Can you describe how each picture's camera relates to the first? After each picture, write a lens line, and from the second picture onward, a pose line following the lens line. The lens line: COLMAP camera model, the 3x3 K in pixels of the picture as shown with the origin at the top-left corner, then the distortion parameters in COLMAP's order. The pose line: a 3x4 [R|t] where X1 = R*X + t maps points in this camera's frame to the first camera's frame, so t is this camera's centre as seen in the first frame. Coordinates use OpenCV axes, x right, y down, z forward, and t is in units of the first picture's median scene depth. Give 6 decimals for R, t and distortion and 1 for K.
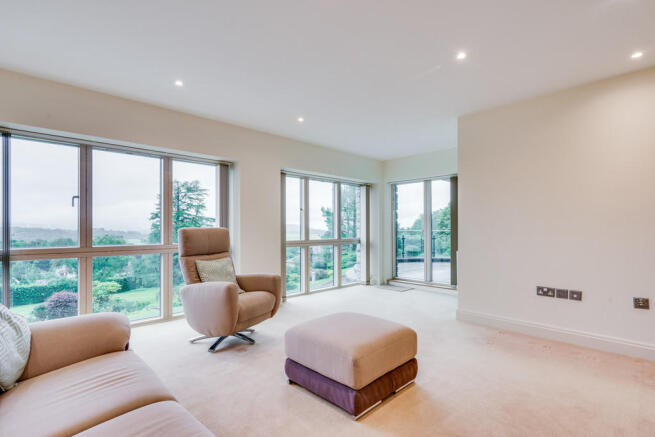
lens RADIAL K [[311.9, 0, 327.3], [0, 311.9, 224.9], [0, 0, 1]] dist [0.005514, 0.000118]
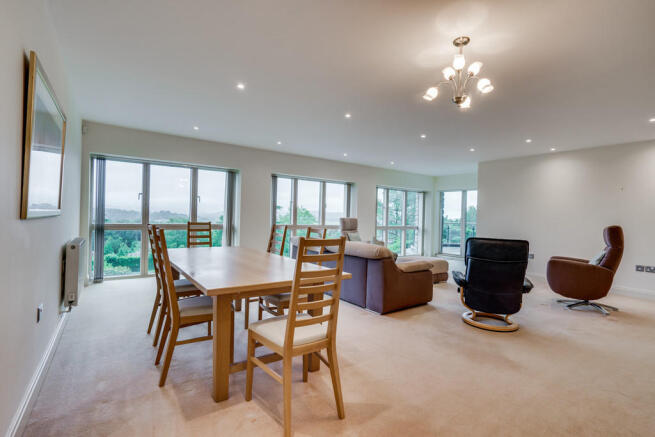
lens RADIAL K [[311.9, 0, 331.3], [0, 311.9, 218.7], [0, 0, 1]] dist [0.005514, 0.000118]
pose [[0.991436, 0.032844, -0.126395, -0.131542], [-0.030712, 0.999352, 0.018775, -0.010645], [0.126930, -0.014733, 0.991802, -0.612101]]
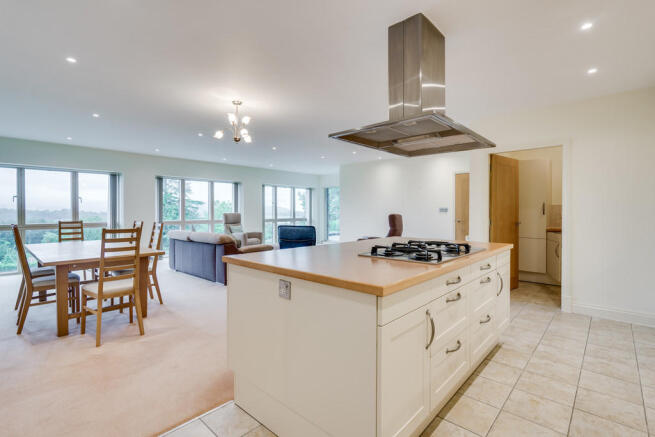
lens RADIAL K [[311.9, 0, 332.5], [0, 311.9, 215.4], [0, 0, 1]] dist [0.005514, 0.000118]
pose [[0.996652, 0.003546, 0.081682, 0.111507], [-0.005784, 0.999614, 0.027181, -0.022993], [-0.081554, -0.027563, 0.996288, -0.840892]]
